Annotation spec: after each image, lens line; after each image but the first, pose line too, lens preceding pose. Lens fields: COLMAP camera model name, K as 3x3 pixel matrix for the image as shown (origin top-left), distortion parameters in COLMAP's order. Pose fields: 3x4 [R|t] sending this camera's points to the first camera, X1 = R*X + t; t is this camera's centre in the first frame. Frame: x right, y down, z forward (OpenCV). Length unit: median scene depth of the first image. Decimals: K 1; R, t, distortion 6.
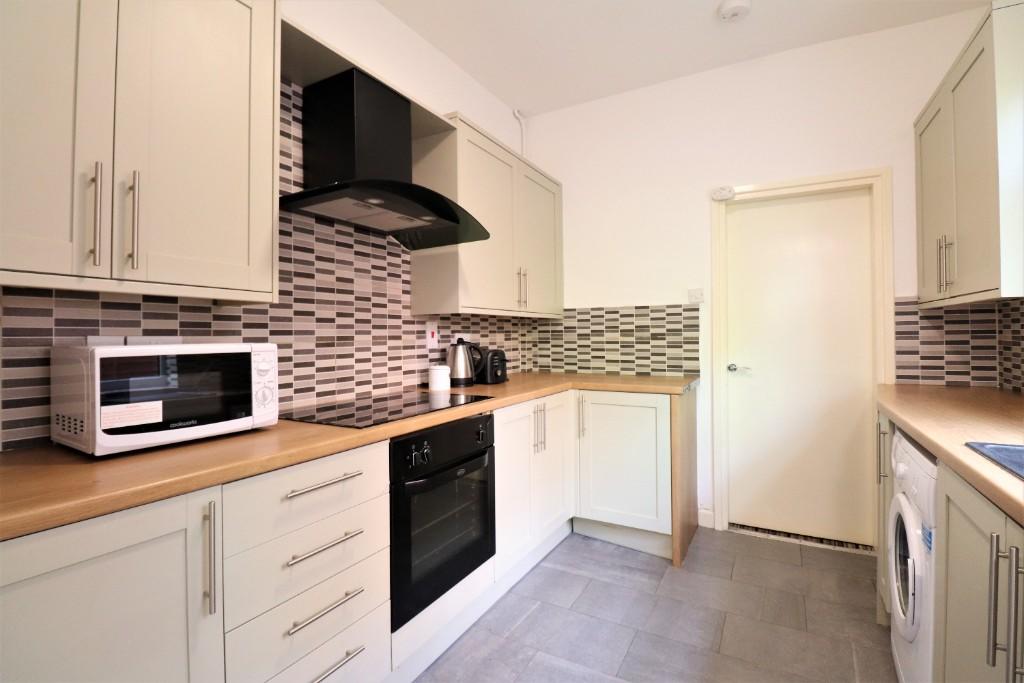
lens RADIAL K [[465.3, 0, 513.2], [0, 465.3, 330.8], [0, 0, 1]] dist [-0.014641, -0.005853]
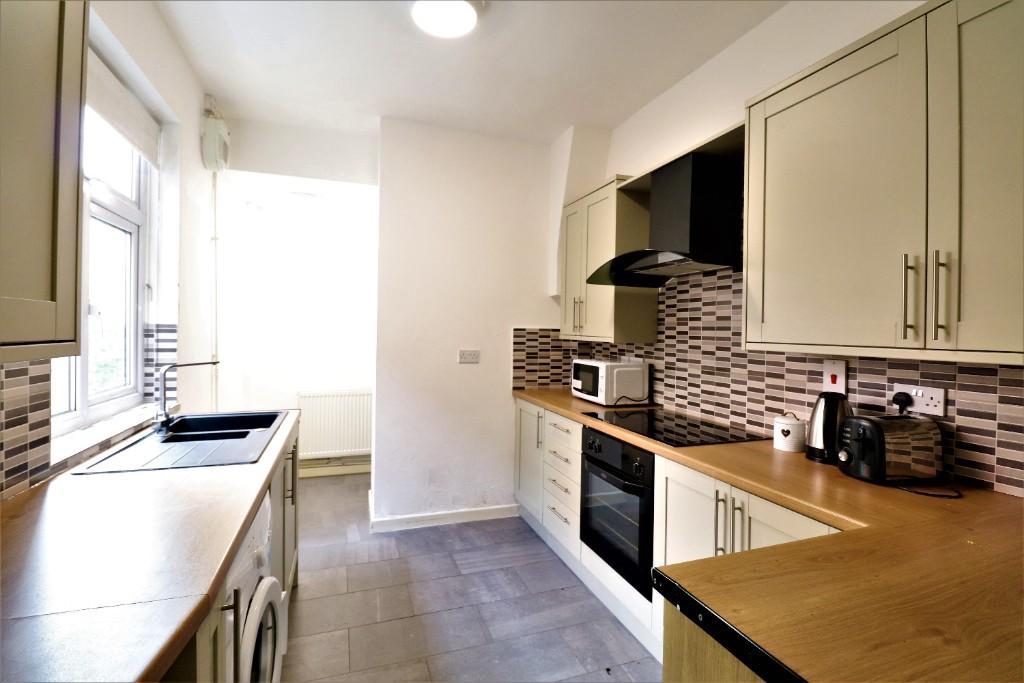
lens RADIAL K [[465.3, 0, 511.2], [0, 465.3, 336.1], [0, 0, 1]] dist [-0.014641, -0.005853]
pose [[-0.639725, 0.003379, -0.768597, 0.869856], [-0.011829, 0.999829, 0.014241, -0.077822], [0.768513, 0.018201, -0.639575, 1.364702]]
